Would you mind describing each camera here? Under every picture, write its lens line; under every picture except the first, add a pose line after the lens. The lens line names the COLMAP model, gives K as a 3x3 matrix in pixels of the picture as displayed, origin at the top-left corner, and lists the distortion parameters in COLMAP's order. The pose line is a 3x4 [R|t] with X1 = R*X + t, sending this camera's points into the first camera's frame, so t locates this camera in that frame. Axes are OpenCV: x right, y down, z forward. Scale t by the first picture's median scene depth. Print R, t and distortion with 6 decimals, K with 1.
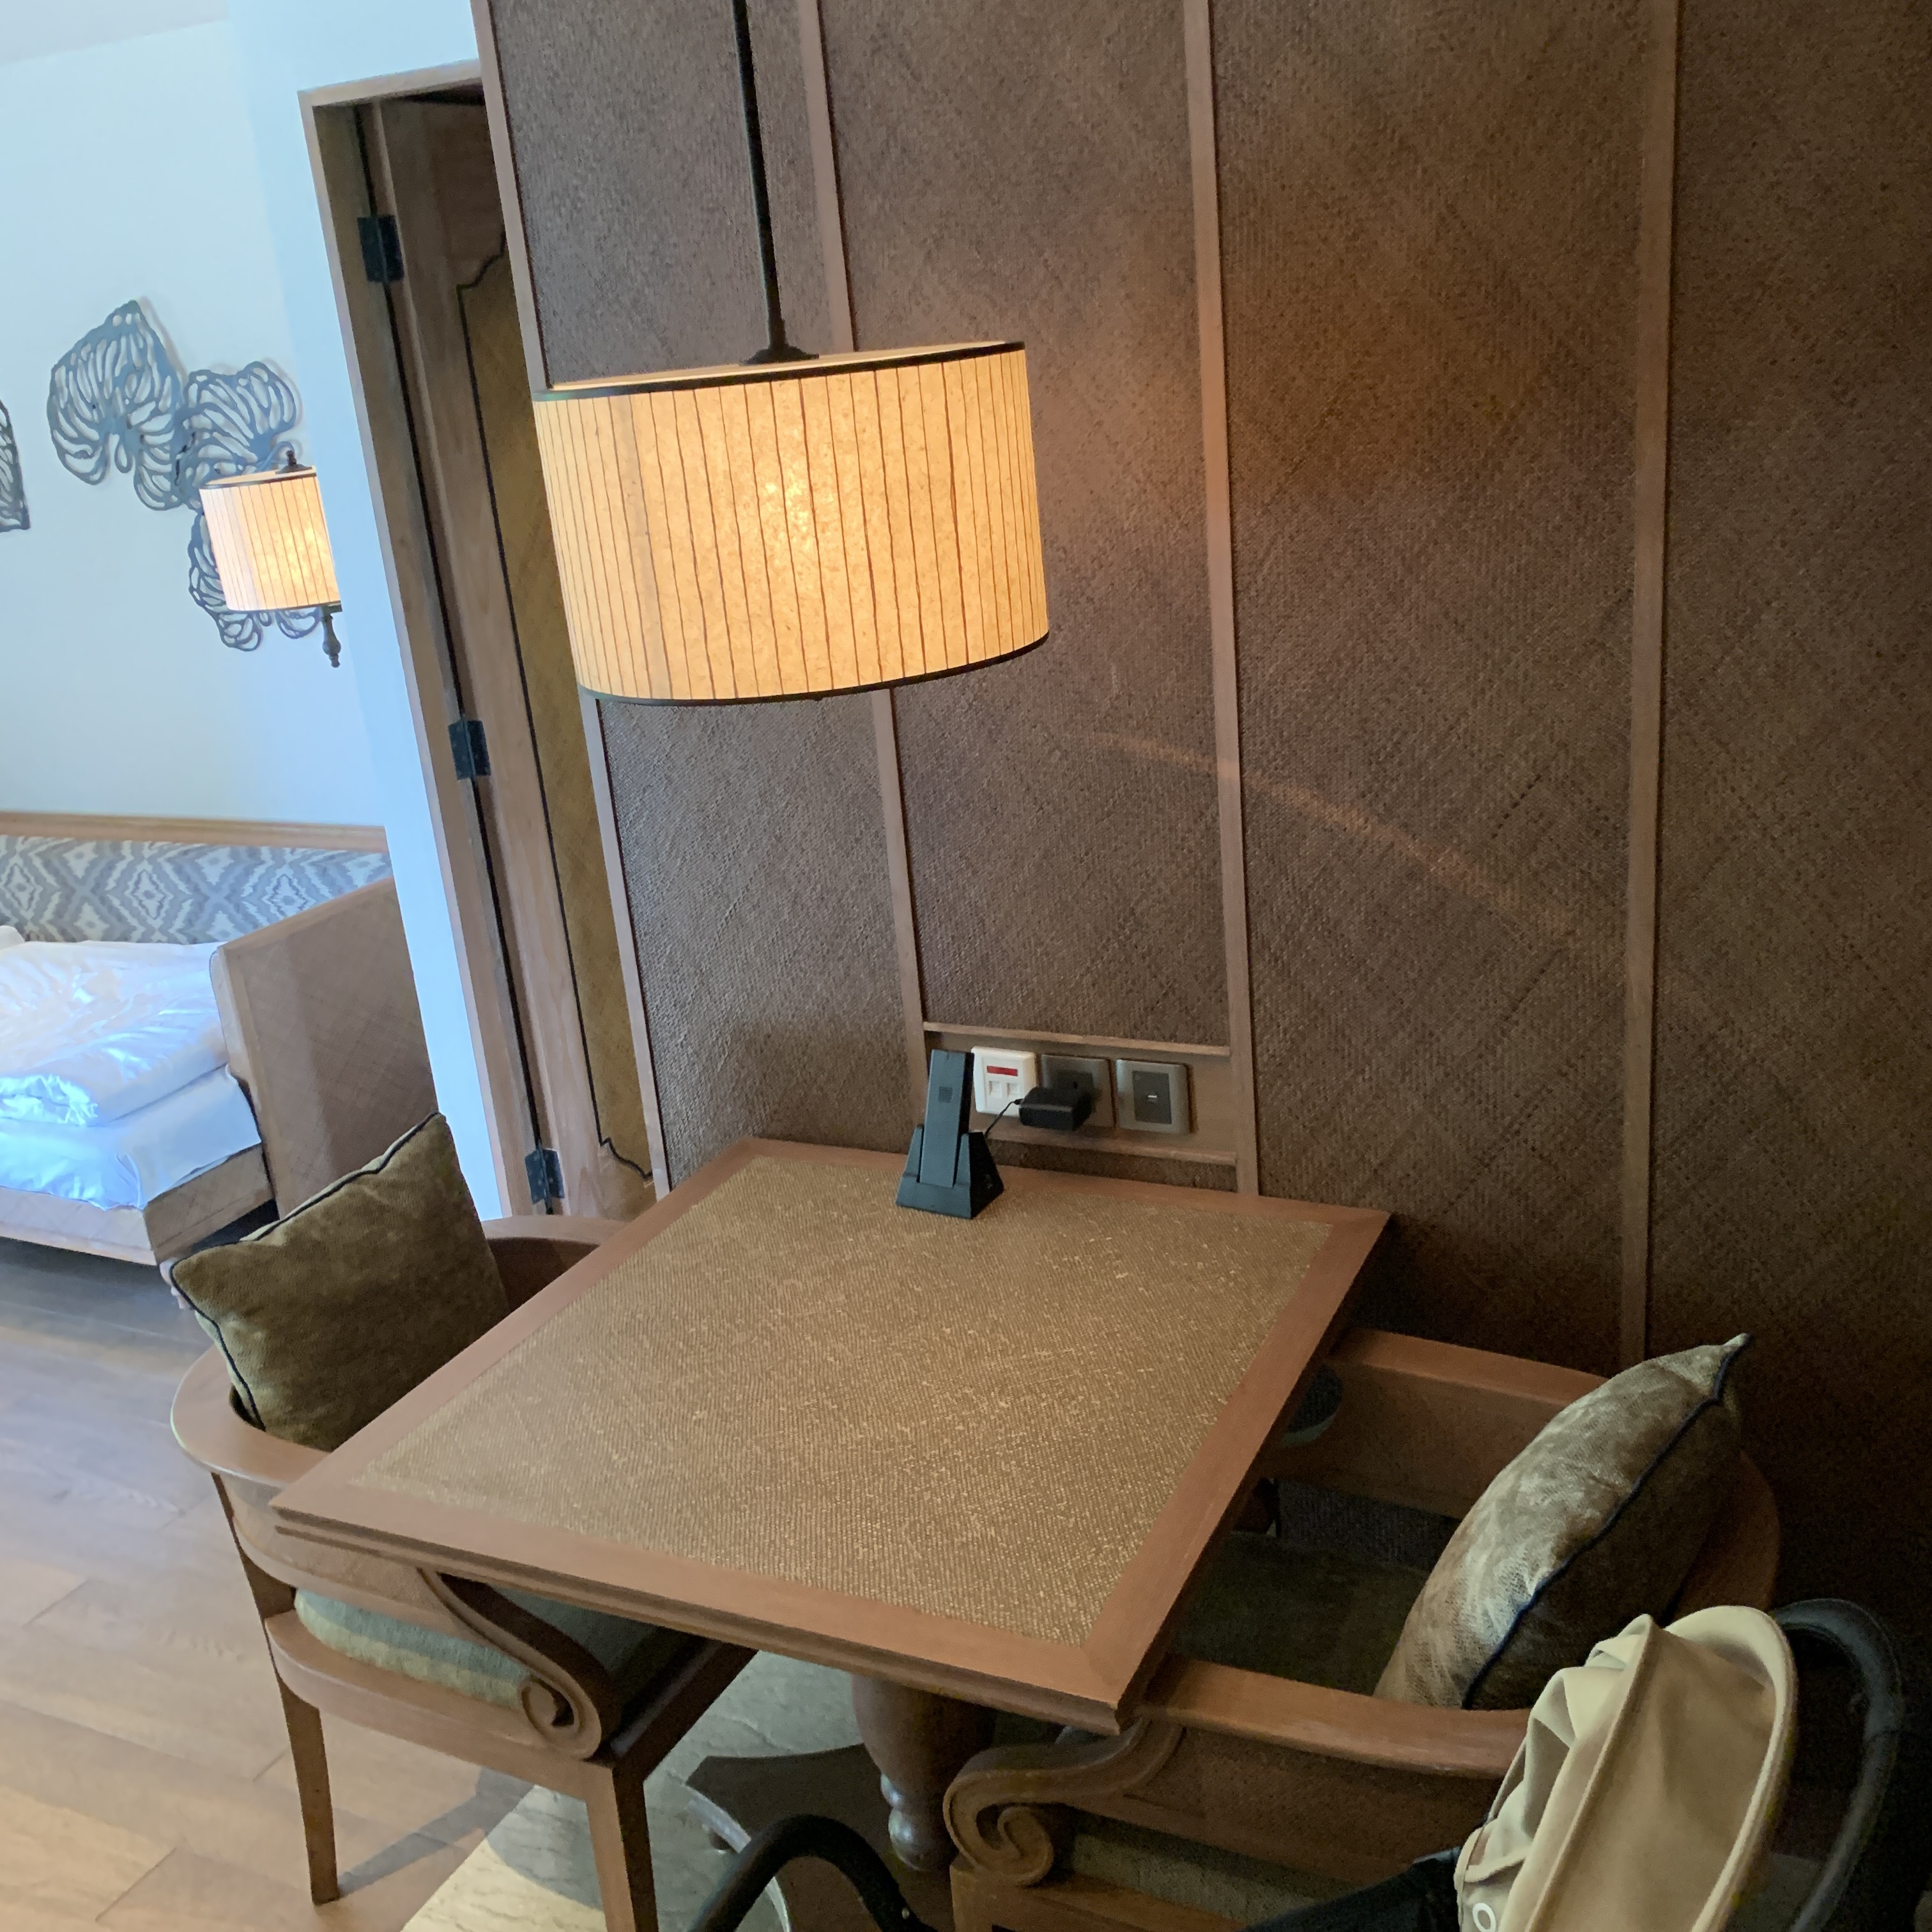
lens RADIAL K [[1951.9, 0, 959.2], [0, 1951.9, 972.0], [0, 0, 1]] dist [-0.007882, 0.000000]
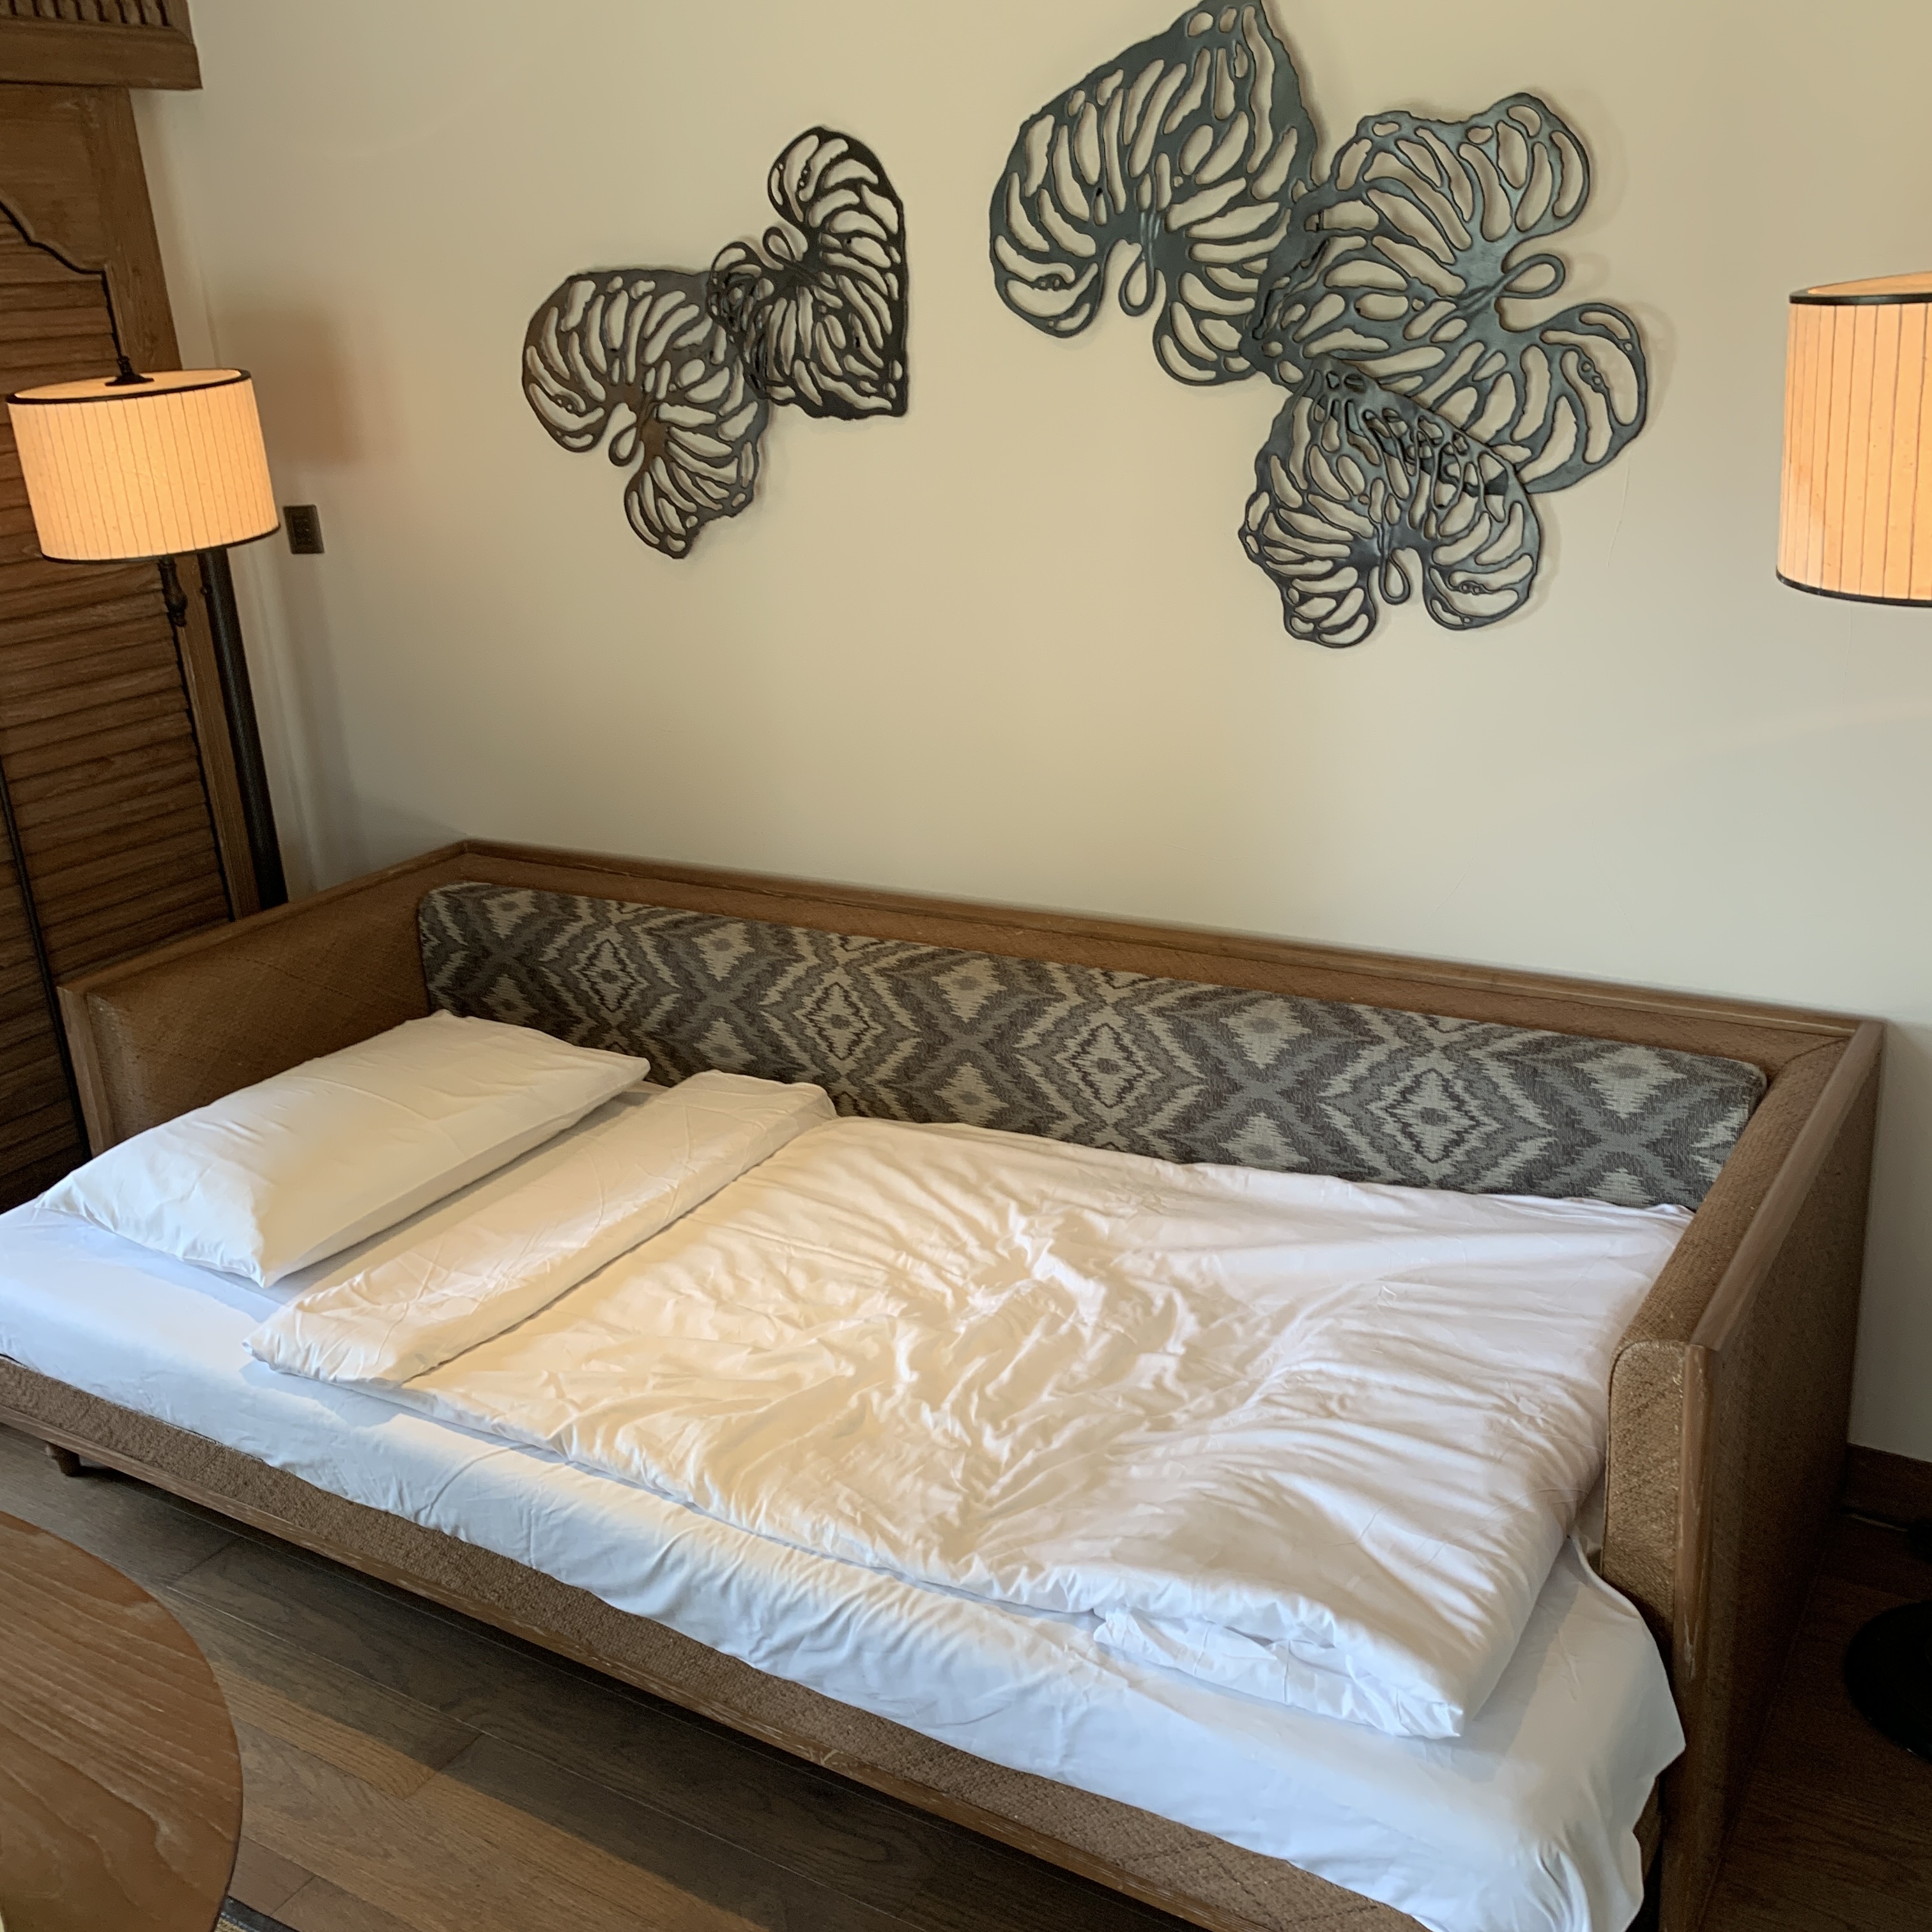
lens RADIAL K [[1951.9, 0, 973.9], [0, 1951.9, 972.6], [0, 0, 1]] dist [-0.007882, 0.000000]
pose [[0.993837, 0.056120, -0.095594, -0.409775], [-0.053438, 0.998109, 0.030392, -0.083942], [0.097119, -0.025097, 0.994956, 0.437868]]
